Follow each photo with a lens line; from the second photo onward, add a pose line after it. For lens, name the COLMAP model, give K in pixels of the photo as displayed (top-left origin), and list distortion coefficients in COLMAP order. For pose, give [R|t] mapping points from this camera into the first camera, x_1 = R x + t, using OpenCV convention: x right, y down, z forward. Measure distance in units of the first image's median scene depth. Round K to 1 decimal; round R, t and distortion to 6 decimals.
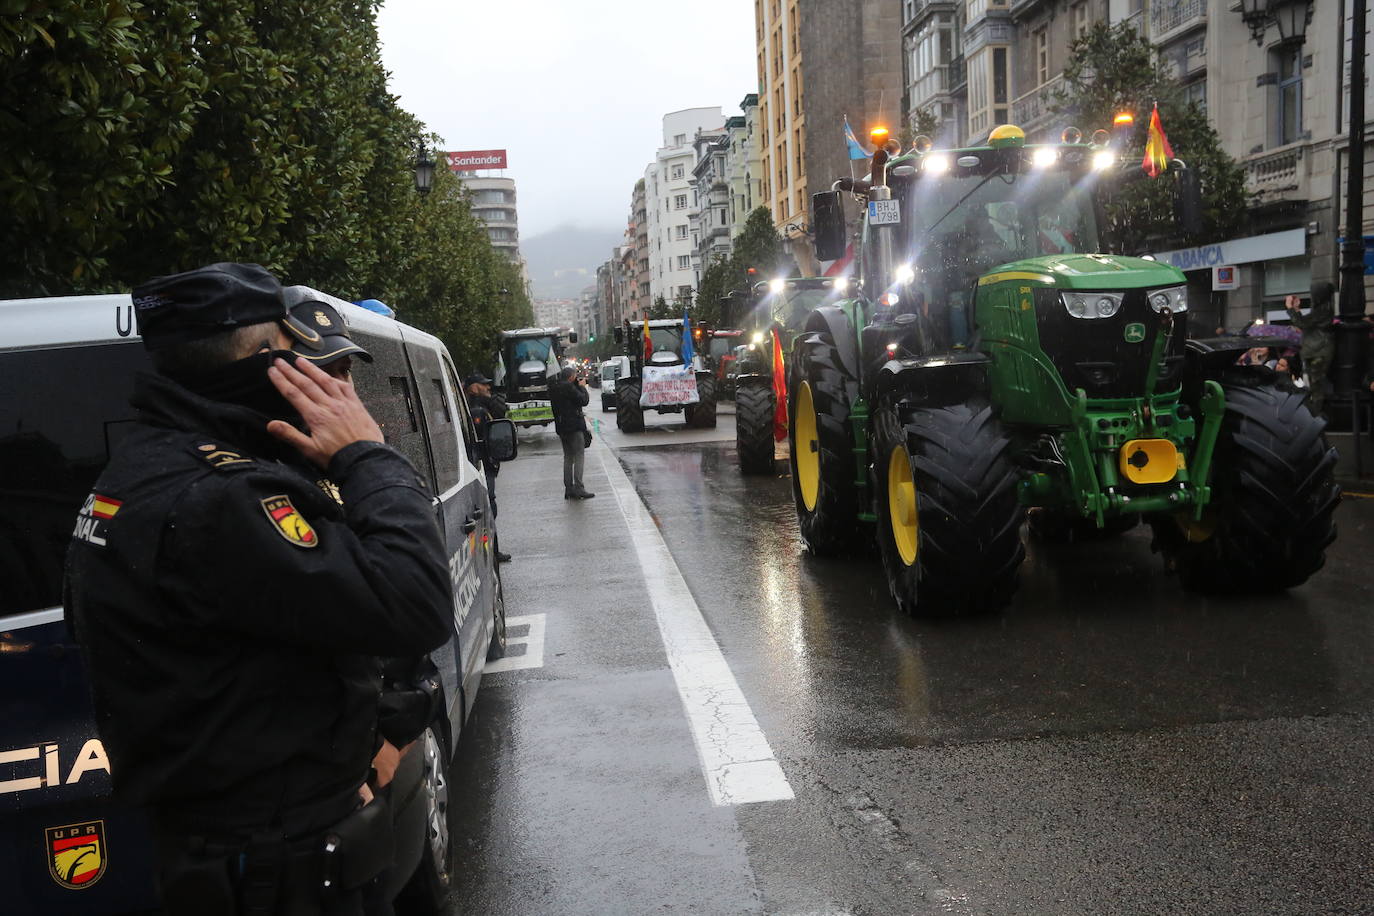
lens RADIAL K [[1226.2, 0, 685.6], [0, 1226.2, 456.1], [0, 0, 1]] dist [0.010211, -0.002100]
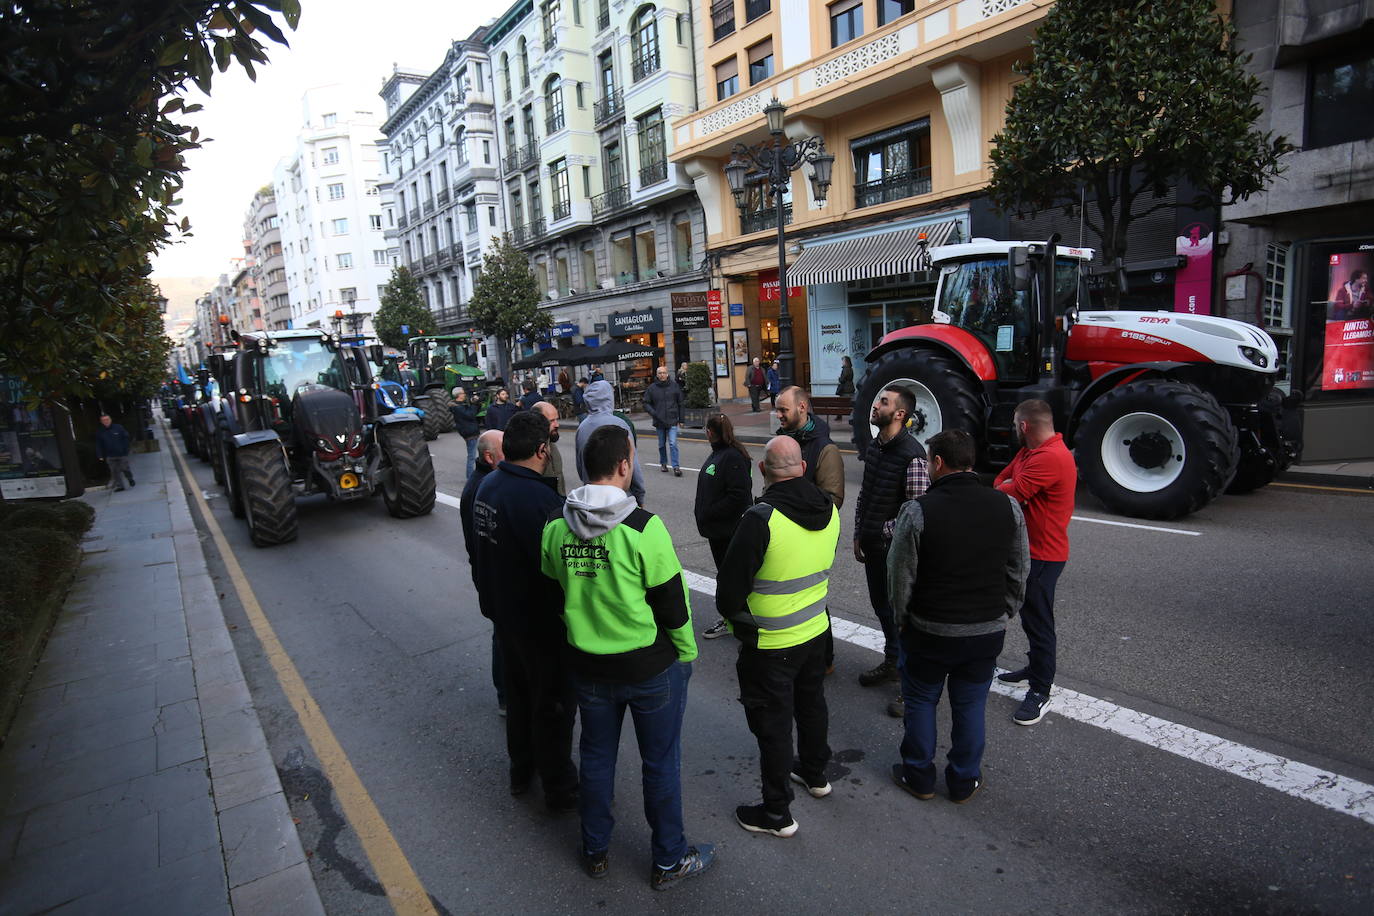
lens RADIAL K [[729.3, 0, 678.3], [0, 729.3, 461.6], [0, 0, 1]] dist [-0.026009, 0.006848]
pose [[0.863135, -0.089882, 0.496910, -0.072898], [0.069712, 0.995819, 0.059036, -0.030129], [-0.500139, -0.016316, 0.865791, 0.458746]]
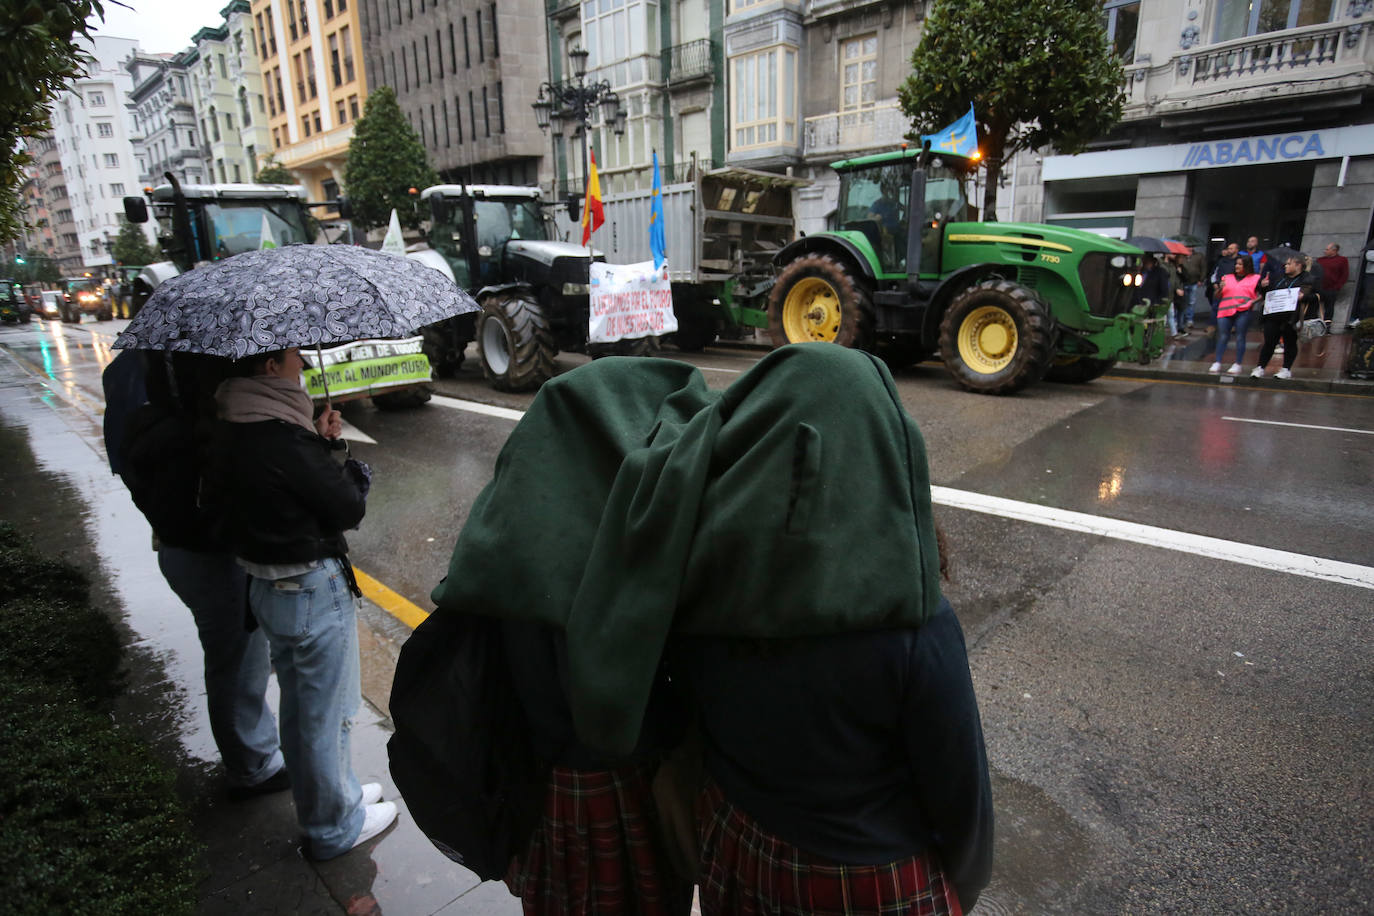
lens RADIAL K [[729.3, 0, 697.1], [0, 729.3, 458.2], [0, 0, 1]] dist [-0.026009, 0.006848]
pose [[0.759486, -0.143931, 0.634401, -0.052503], [0.045836, 0.984633, 0.168517, -0.011092], [-0.648907, -0.098907, 0.754412, 0.192381]]
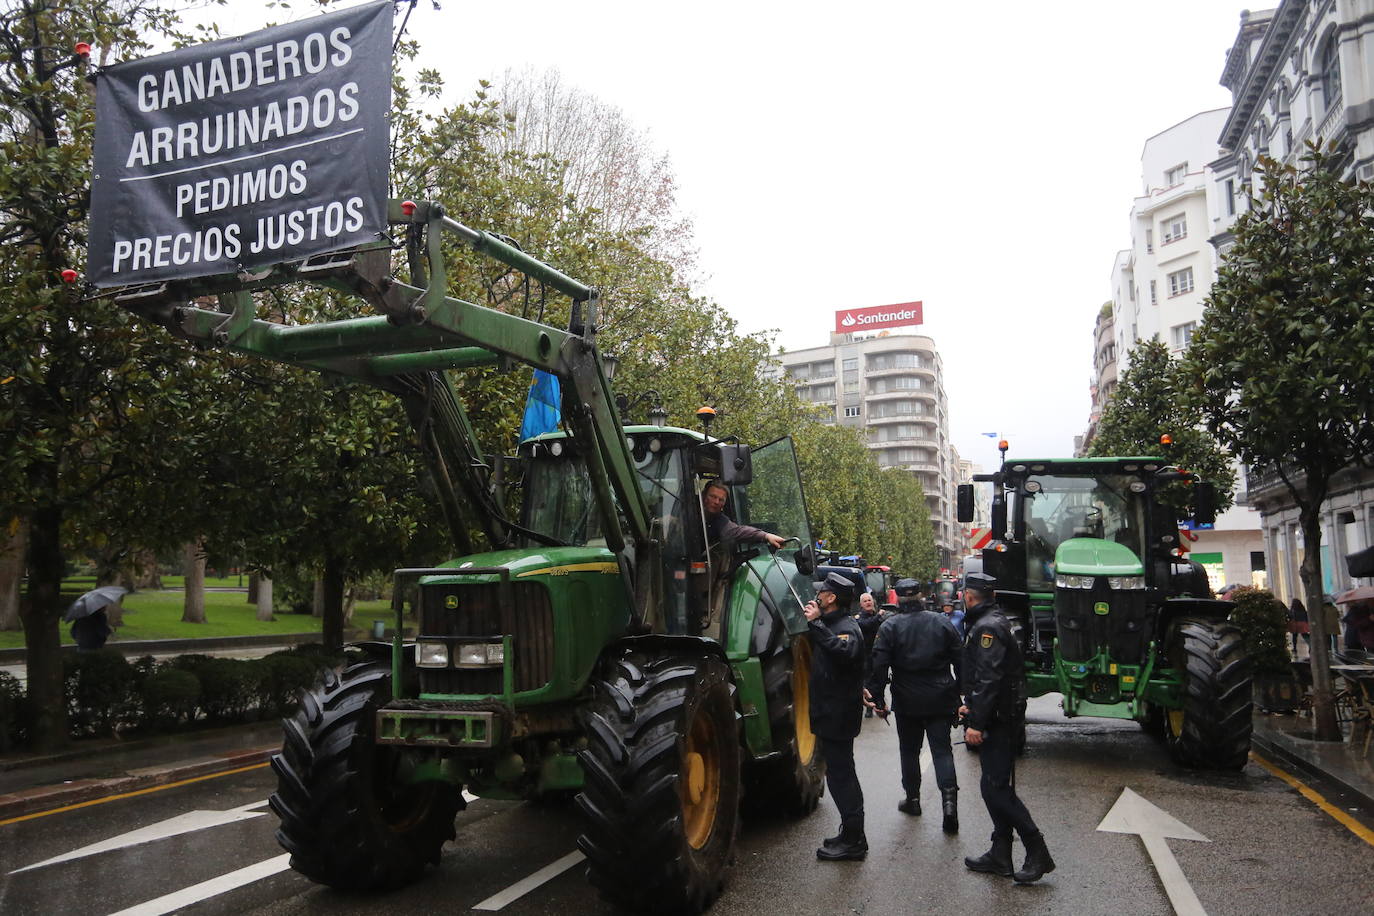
lens RADIAL K [[985.7, 0, 687.6], [0, 985.7, 458.7], [0, 0, 1]] dist [-0.005656, 0.003198]
pose [[0.900673, -0.013200, -0.434297, -0.013273], [-0.072292, 0.981054, -0.179743, -0.038554], [0.428442, 0.193286, 0.882654, 0.578017]]
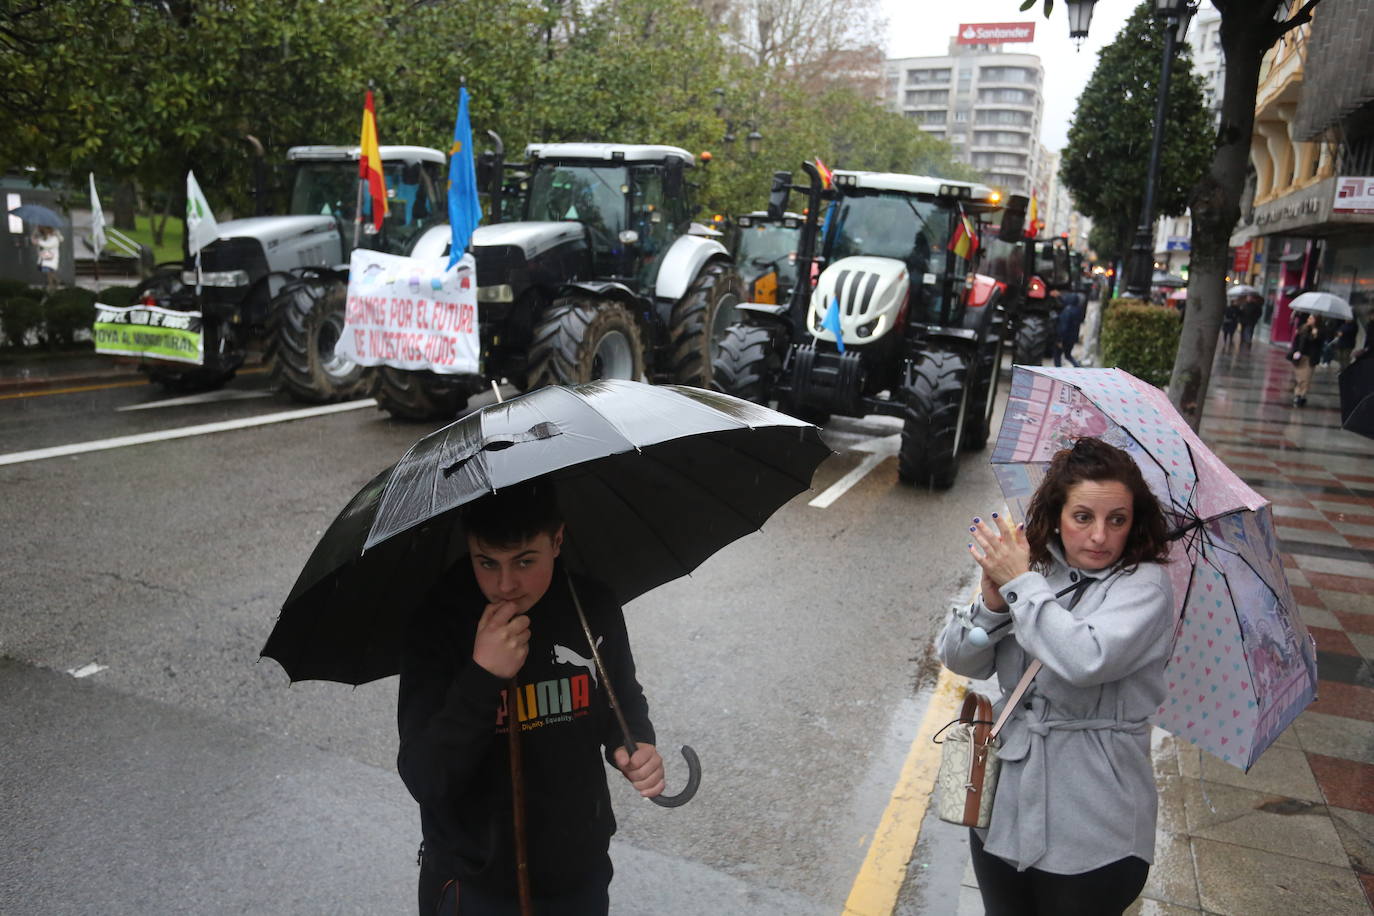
lens RADIAL K [[1110.3, 0, 688.3], [0, 1110.3, 462.5], [0, 0, 1]] dist [0.010253, 0.002905]
pose [[0.885513, 0.187388, -0.425150, 0.051355], [-0.139231, 0.980031, 0.141962, -0.018695], [0.443262, -0.066516, 0.893921, 0.196052]]
